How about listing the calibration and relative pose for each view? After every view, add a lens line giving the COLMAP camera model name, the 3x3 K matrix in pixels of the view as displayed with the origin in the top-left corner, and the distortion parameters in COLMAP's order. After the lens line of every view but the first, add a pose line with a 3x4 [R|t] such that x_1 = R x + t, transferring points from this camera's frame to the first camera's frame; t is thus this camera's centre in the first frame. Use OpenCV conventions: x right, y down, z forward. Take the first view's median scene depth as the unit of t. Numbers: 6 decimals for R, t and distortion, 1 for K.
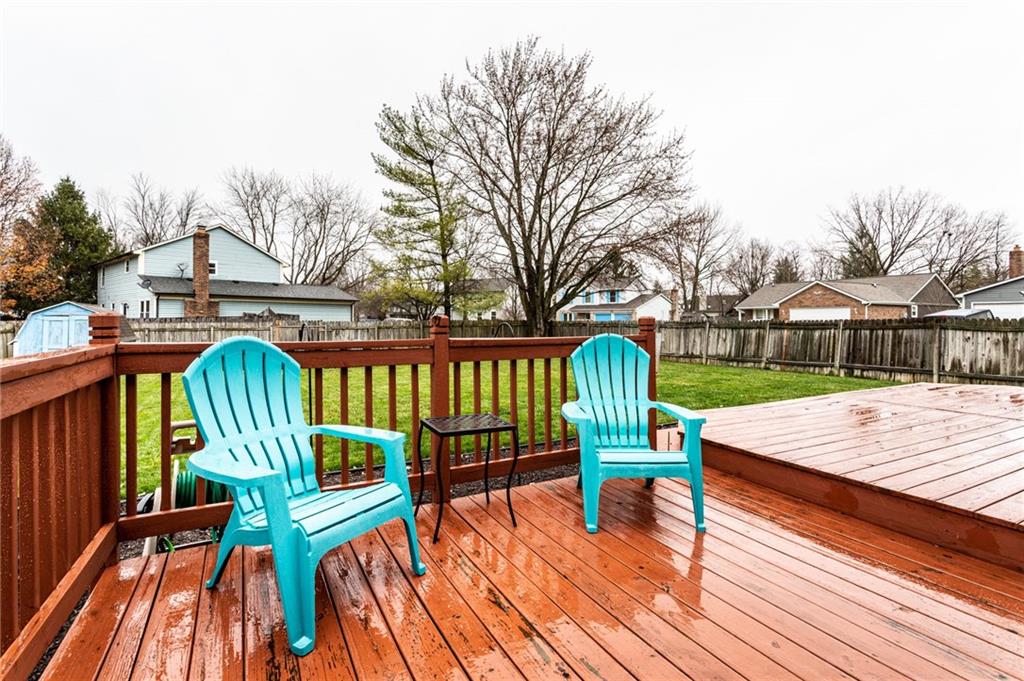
lens RADIAL K [[486.4, 0, 510.0], [0, 486.4, 321.2], [0, 0, 1]] dist [0.005308, 0.000903]
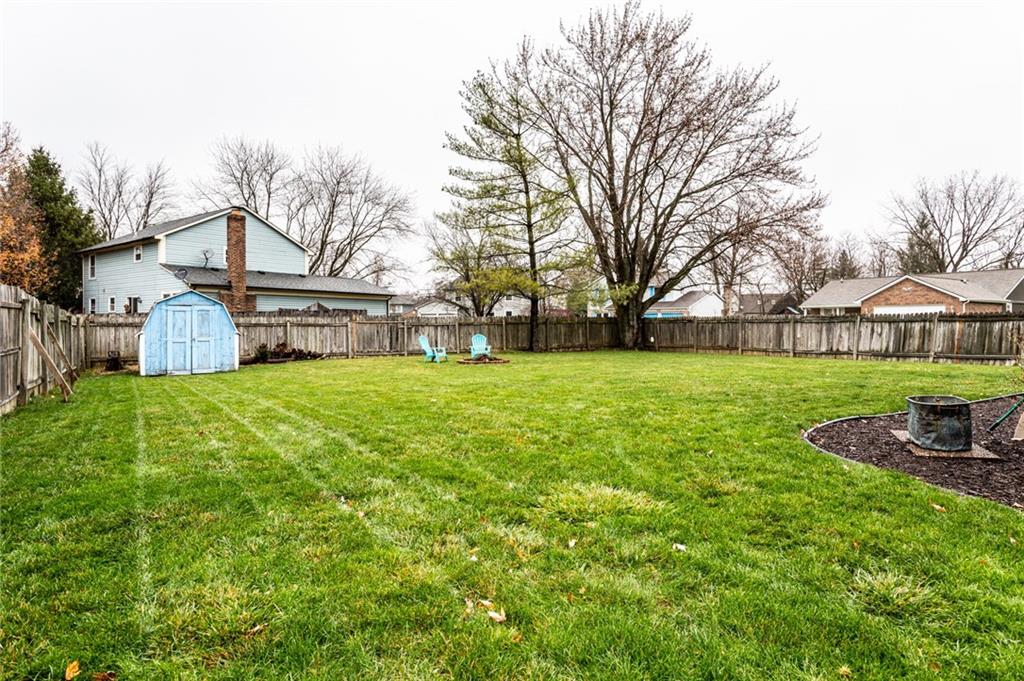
lens RADIAL K [[580.4, 0, 514.3], [0, 580.4, 341.9], [0, 0, 1]] dist [-0.003074, -0.000908]
pose [[0.999044, 0.000089, 0.043719, -0.203728], [-0.001363, 0.999575, 0.029111, 0.013603], [-0.043698, -0.029142, 0.998620, -0.056000]]
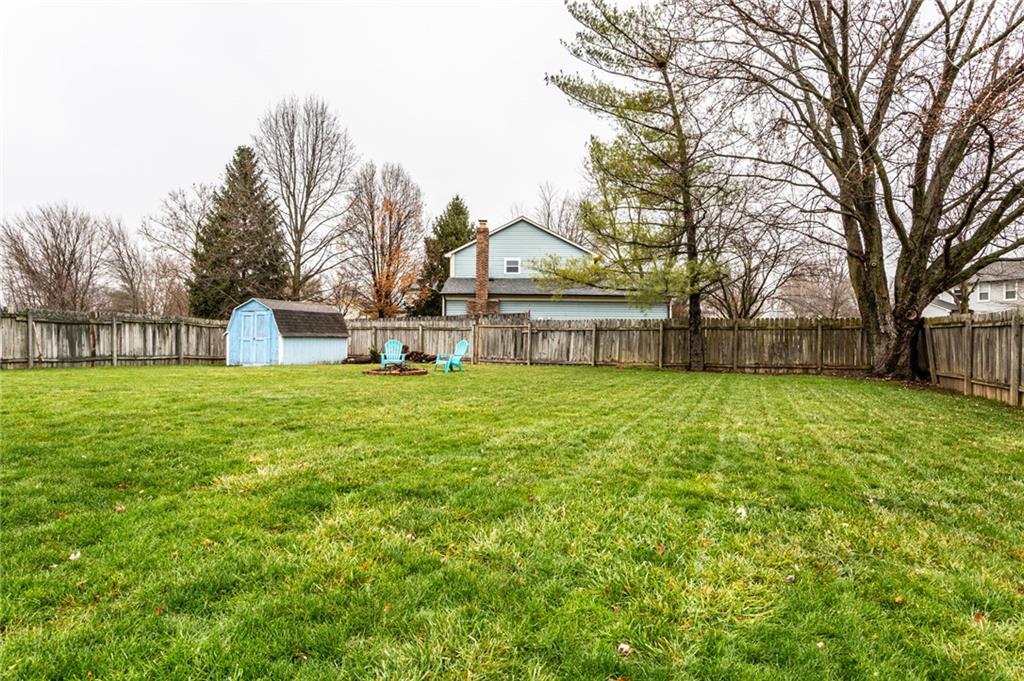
lens RADIAL K [[580.4, 0, 512.3], [0, 580.4, 340.0], [0, 0, 1]] dist [-0.003074, -0.000908]
pose [[0.659204, 0.017747, -0.751755, 0.258783], [-0.009200, 0.999837, 0.015536, 0.015916], [0.751908, -0.003326, 0.659260, 0.339276]]
